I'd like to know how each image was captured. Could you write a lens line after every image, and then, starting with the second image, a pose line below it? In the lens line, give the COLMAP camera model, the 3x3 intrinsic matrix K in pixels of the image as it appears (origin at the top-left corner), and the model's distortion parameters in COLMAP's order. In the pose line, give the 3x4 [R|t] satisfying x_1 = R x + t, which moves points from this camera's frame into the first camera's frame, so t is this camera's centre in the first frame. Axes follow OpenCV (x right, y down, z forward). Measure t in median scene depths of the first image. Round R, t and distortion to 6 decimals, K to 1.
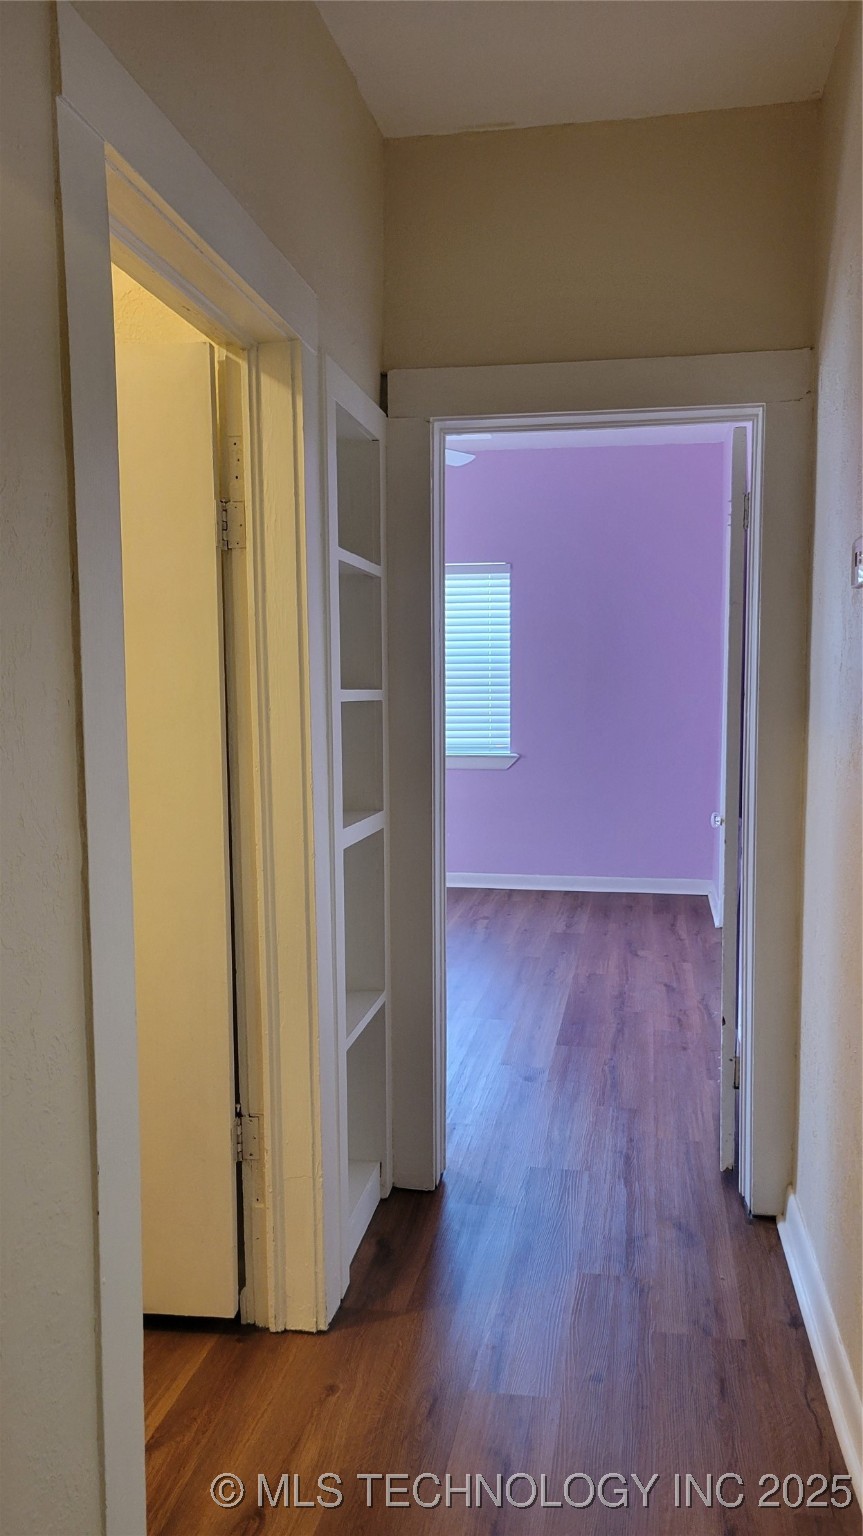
lens RADIAL K [[1163.6, 0, 432.9], [0, 1163.6, 771.2], [0, 0, 1]] dist [0.045391, -0.018293]
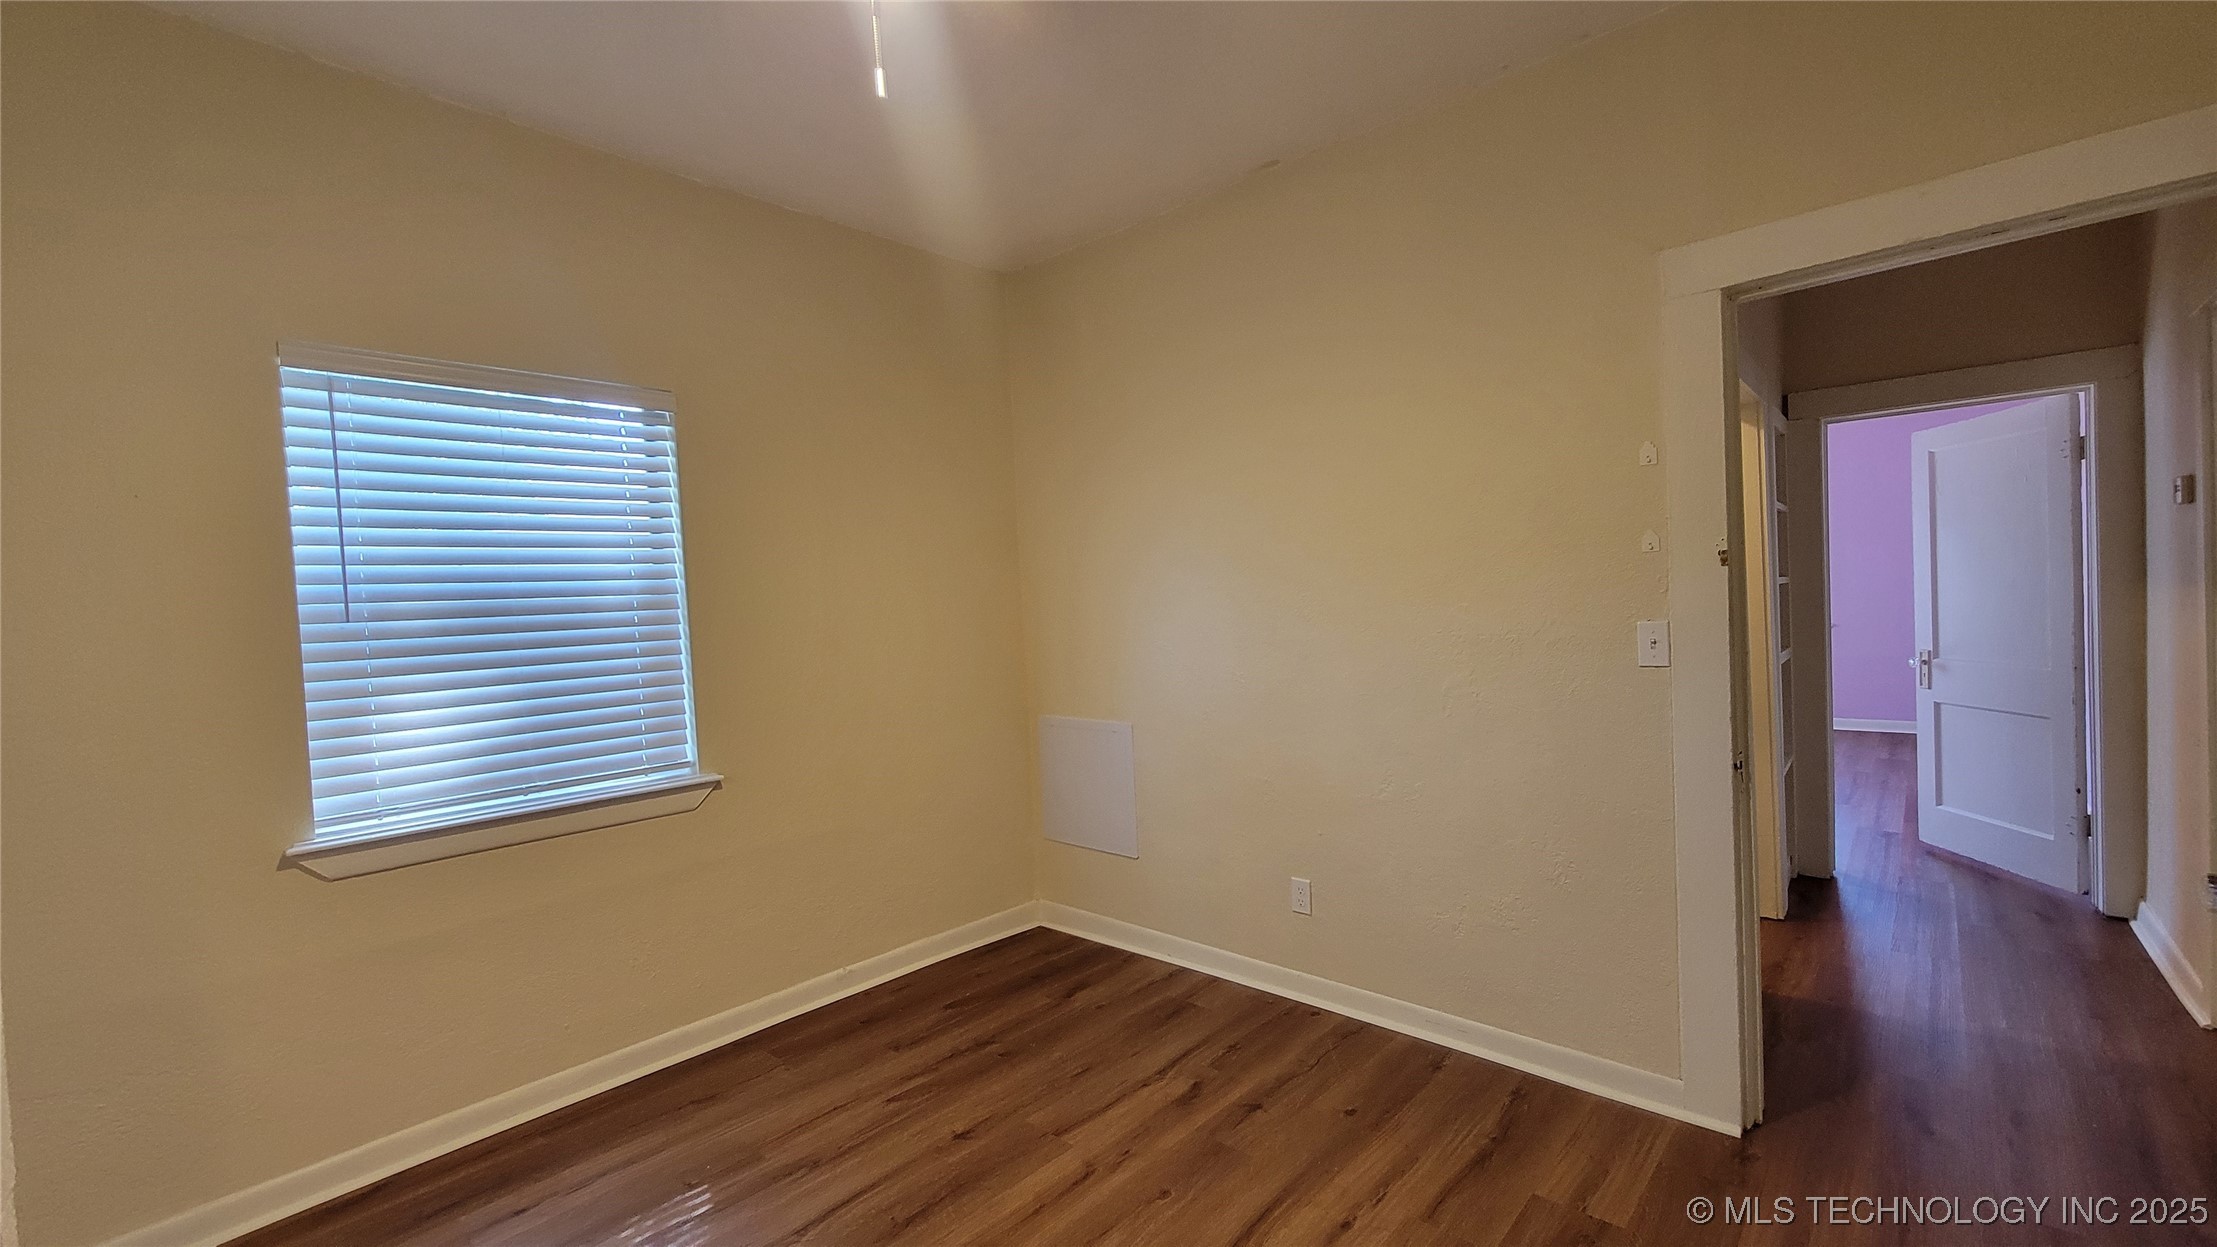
lens RADIAL K [[916.0, 0, 1108.5], [0, 916.0, 611.4], [0, 0, 1]] dist [0.003694, -0.000377]
pose [[0.854192, -0.017818, -0.519652, -0.201866], [-0.003799, 0.999172, -0.040505, 0.041523], [0.519943, 0.036573, 0.853418, -0.691606]]
